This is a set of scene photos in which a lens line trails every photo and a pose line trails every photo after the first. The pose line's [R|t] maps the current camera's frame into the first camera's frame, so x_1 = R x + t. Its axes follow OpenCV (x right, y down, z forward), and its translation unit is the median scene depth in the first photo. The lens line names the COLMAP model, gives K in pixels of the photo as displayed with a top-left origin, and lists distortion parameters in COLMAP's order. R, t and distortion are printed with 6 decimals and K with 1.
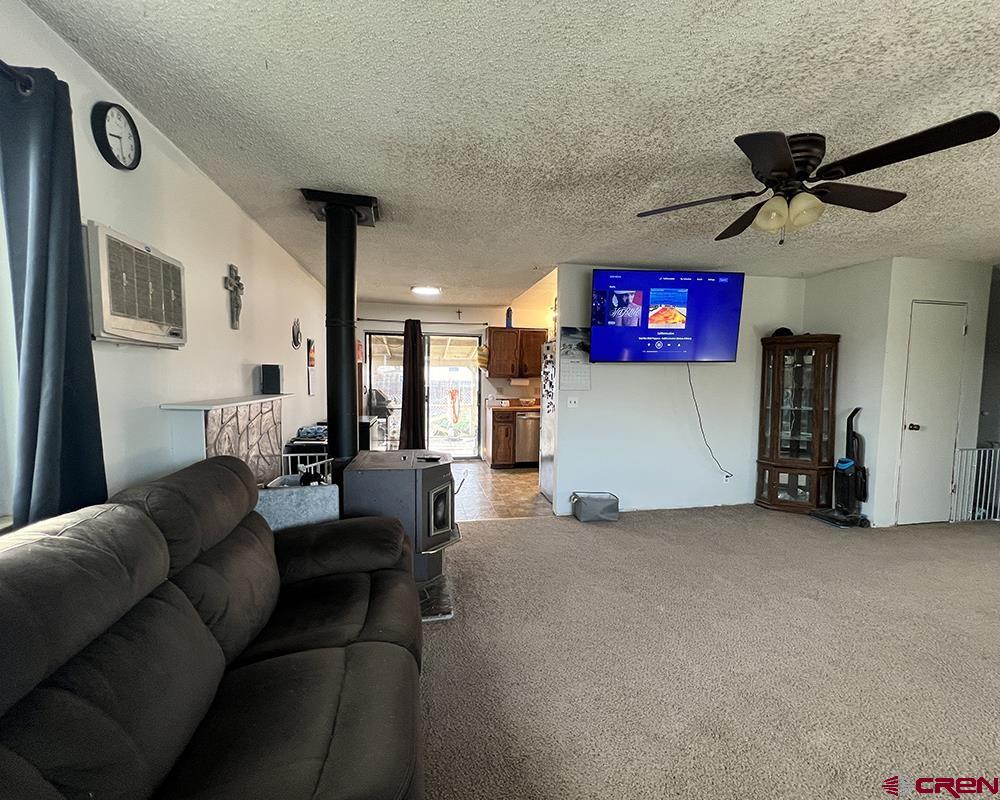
lens RADIAL K [[443.4, 0, 491.9], [0, 443.4, 405.0], [0, 0, 1]] dist [-0.002063, -0.000247]
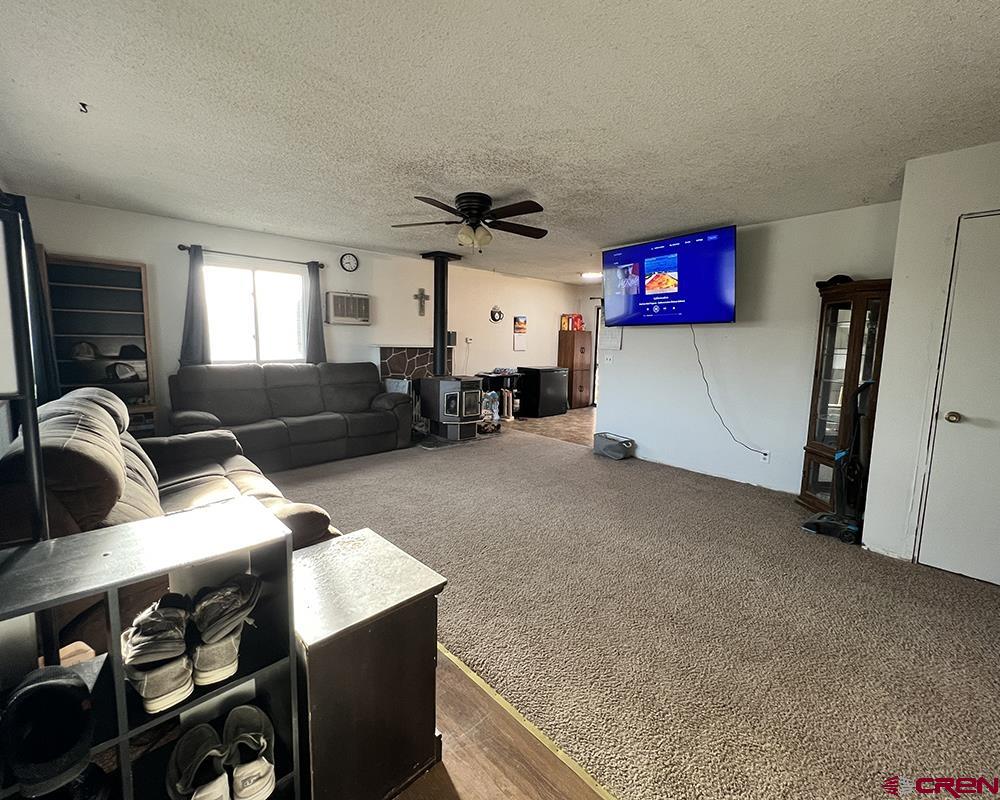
lens RADIAL K [[463.4, 0, 500.7], [0, 463.4, 385.9], [0, 0, 1]] dist [0.019629, -0.000256]
pose [[0.498449, 0.088765, -0.862362, 1.201667], [-0.073831, 0.995477, 0.059792, 0.012939], [0.863769, 0.033866, 0.502748, 0.101659]]
